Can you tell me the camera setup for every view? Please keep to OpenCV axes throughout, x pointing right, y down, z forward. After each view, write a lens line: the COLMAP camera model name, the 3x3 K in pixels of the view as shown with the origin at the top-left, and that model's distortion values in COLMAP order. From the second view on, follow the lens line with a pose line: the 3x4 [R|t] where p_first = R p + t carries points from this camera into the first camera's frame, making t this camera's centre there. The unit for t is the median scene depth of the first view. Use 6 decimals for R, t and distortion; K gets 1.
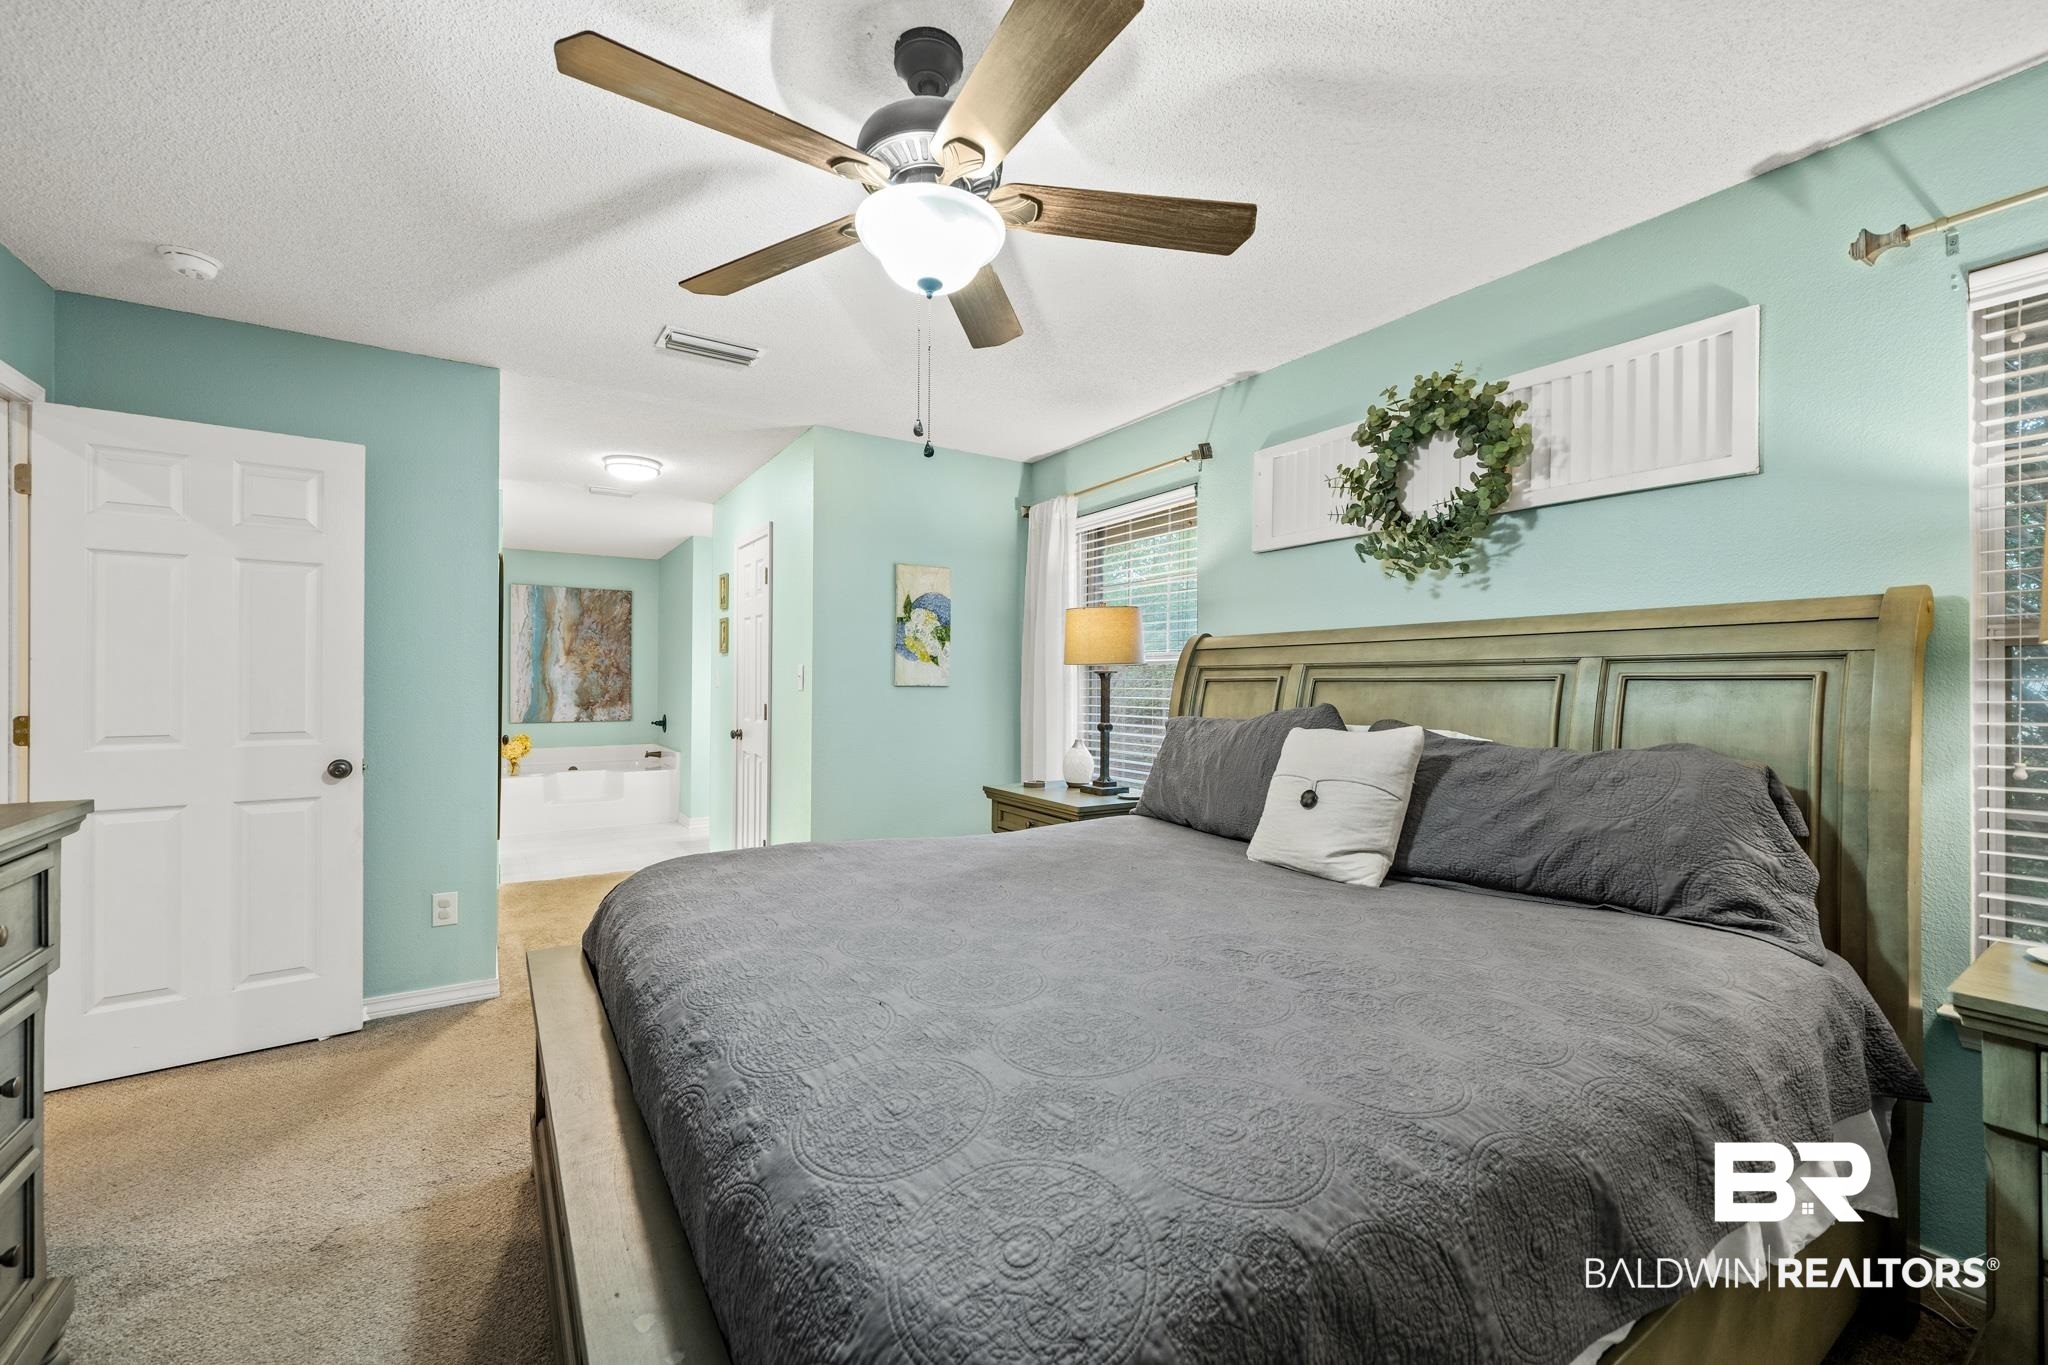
lens RADIAL K [[823.6, 0, 1015.7], [0, 823.6, 684.1], [0, 0, 1]] dist [0.000156, 0.000001]
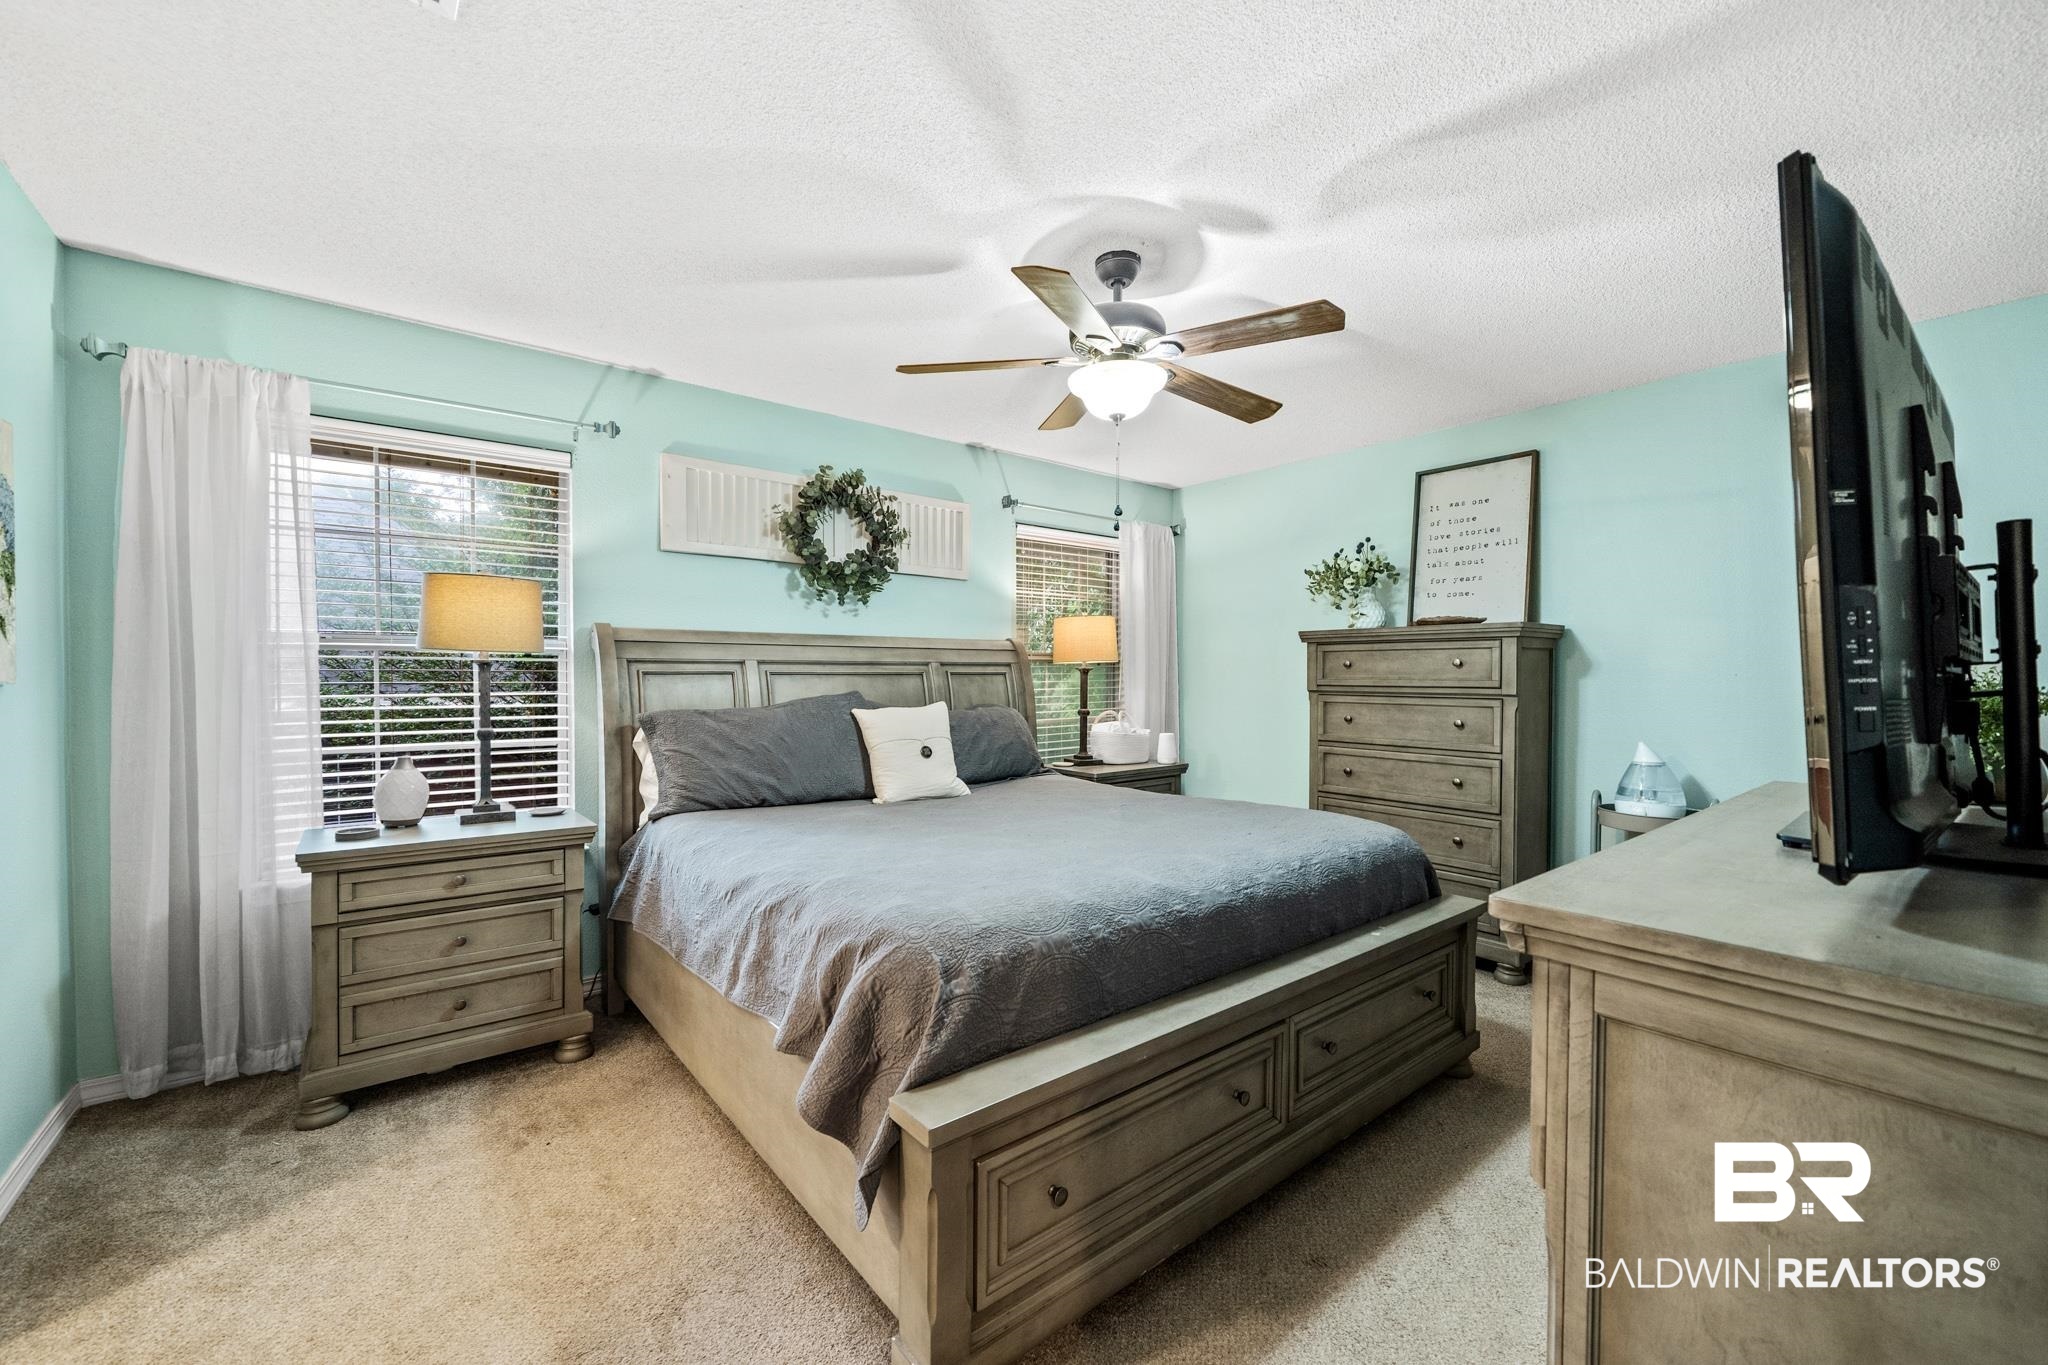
lens RADIAL K [[819.6, 0, 1026.6], [0, 819.6, 697.0], [0, 0, 1]] dist [-0.001061, 0.000090]
pose [[-0.103710, -0.024690, 0.994301, -0.947854], [-0.001264, 0.999694, 0.024692, -0.000058], [-0.994607, 0.001304, -0.103709, 0.779466]]
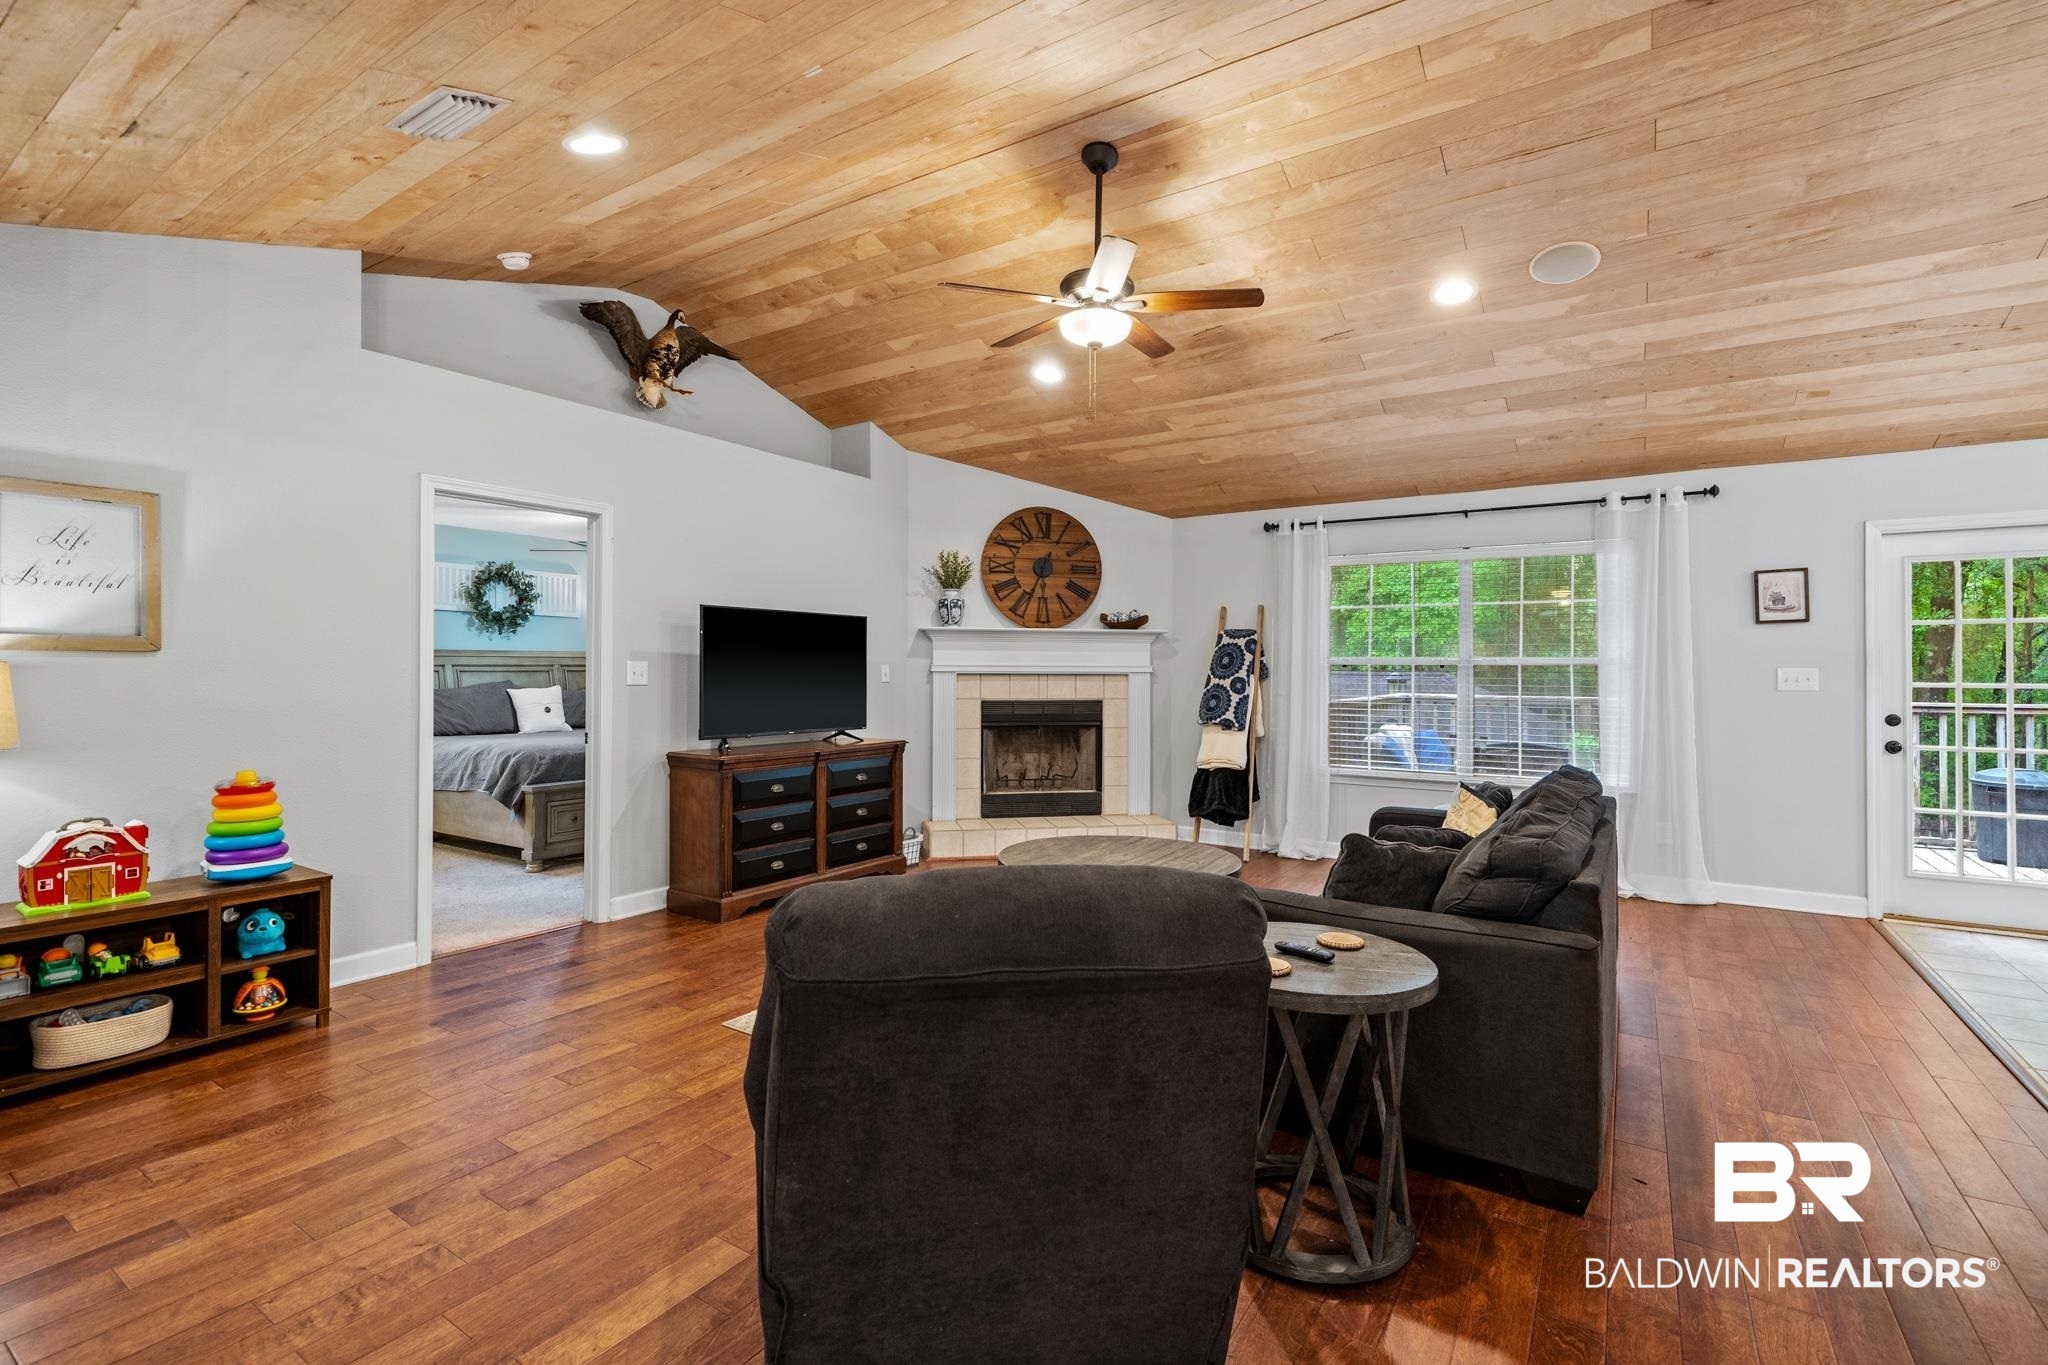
lens RADIAL K [[920.5, 0, 1026.5], [0, 920.5, 663.3], [0, 0, 1]] dist [0.001520, 0.000075]
pose [[-0.406817, 0.004076, 0.913501, -2.881074], [0.000407, 0.999991, -0.004281, -0.016360], [-0.913510, -0.001370, -0.406815, 0.610071]]
